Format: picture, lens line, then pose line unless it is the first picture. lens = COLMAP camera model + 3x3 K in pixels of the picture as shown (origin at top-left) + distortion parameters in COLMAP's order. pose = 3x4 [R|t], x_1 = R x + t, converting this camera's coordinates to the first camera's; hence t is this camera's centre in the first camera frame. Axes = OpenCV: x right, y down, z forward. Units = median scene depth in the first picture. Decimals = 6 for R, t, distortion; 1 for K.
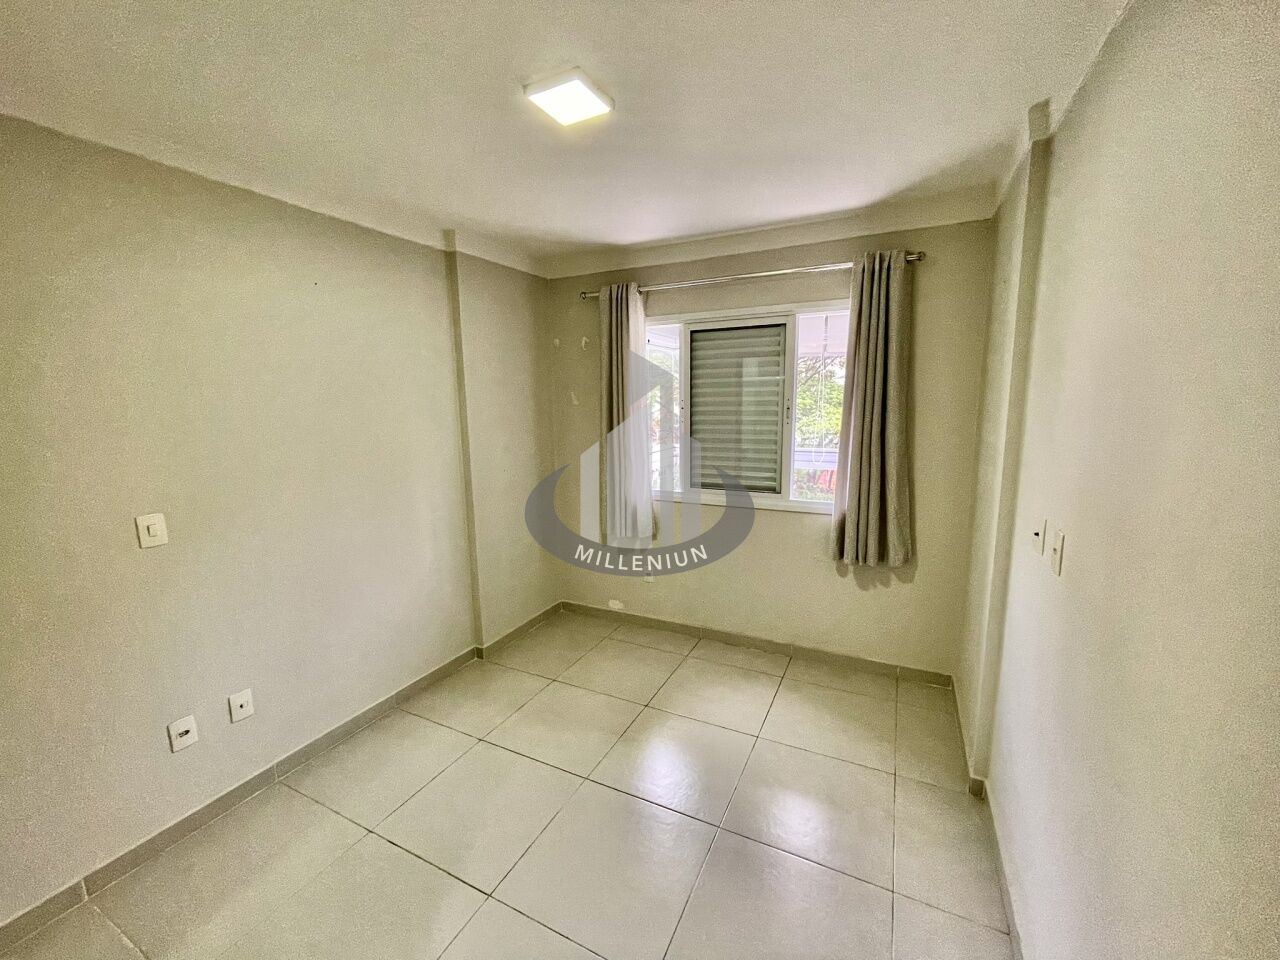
lens RADIAL K [[519.5, 0, 638.1], [0, 519.5, 482.3], [0, 0, 1]] dist [-0.002690, -0.000077]
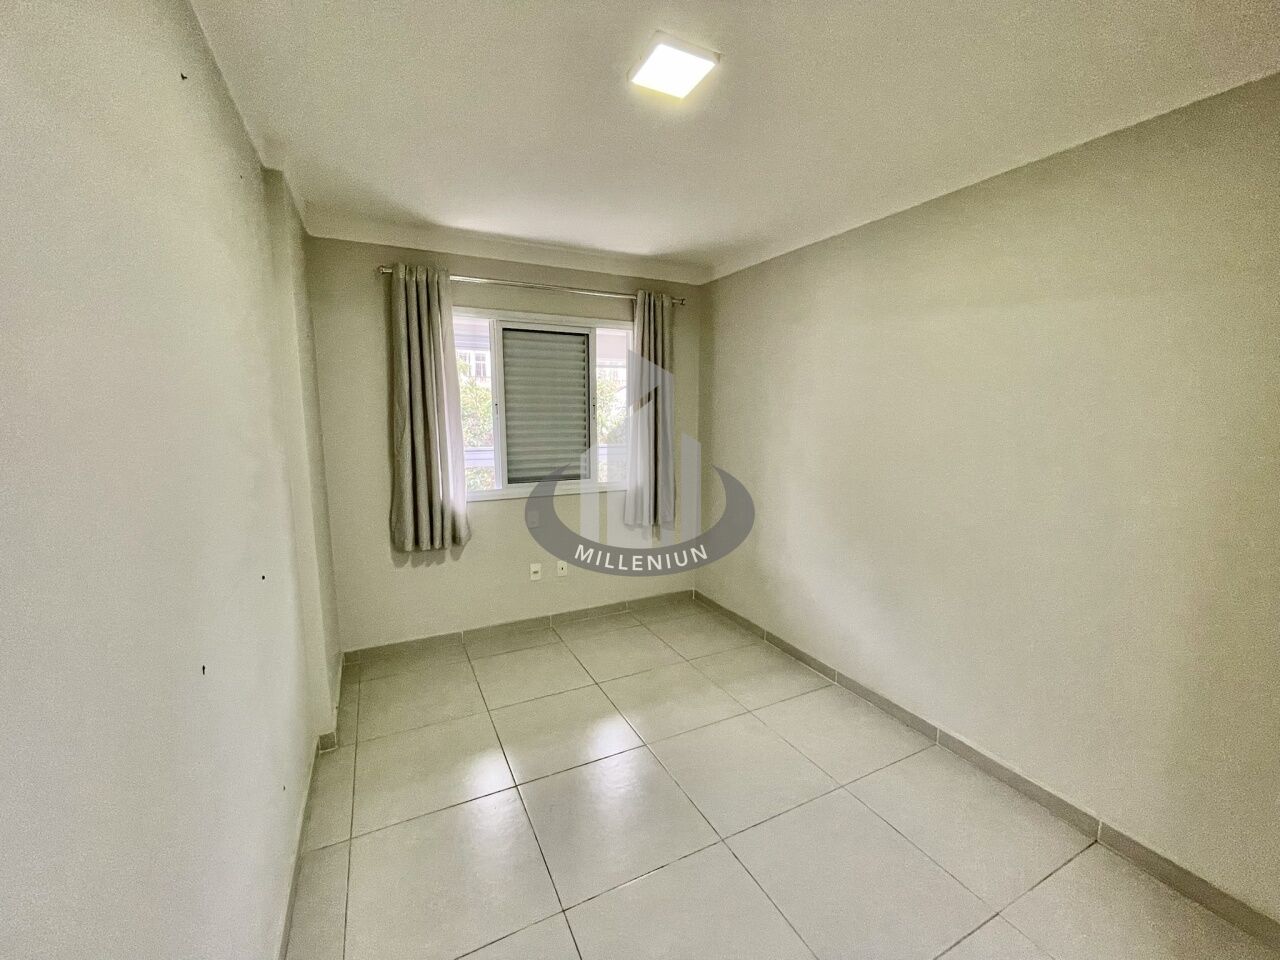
lens RADIAL K [[519.5, 0, 638.1], [0, 519.5, 482.3], [0, 0, 1]] dist [-0.002690, -0.000077]
pose [[0.591810, -0.099837, 0.799871, -0.609489], [0.110849, 0.992953, 0.041922, -0.006231], [-0.798420, 0.063855, 0.598706, 0.209978]]
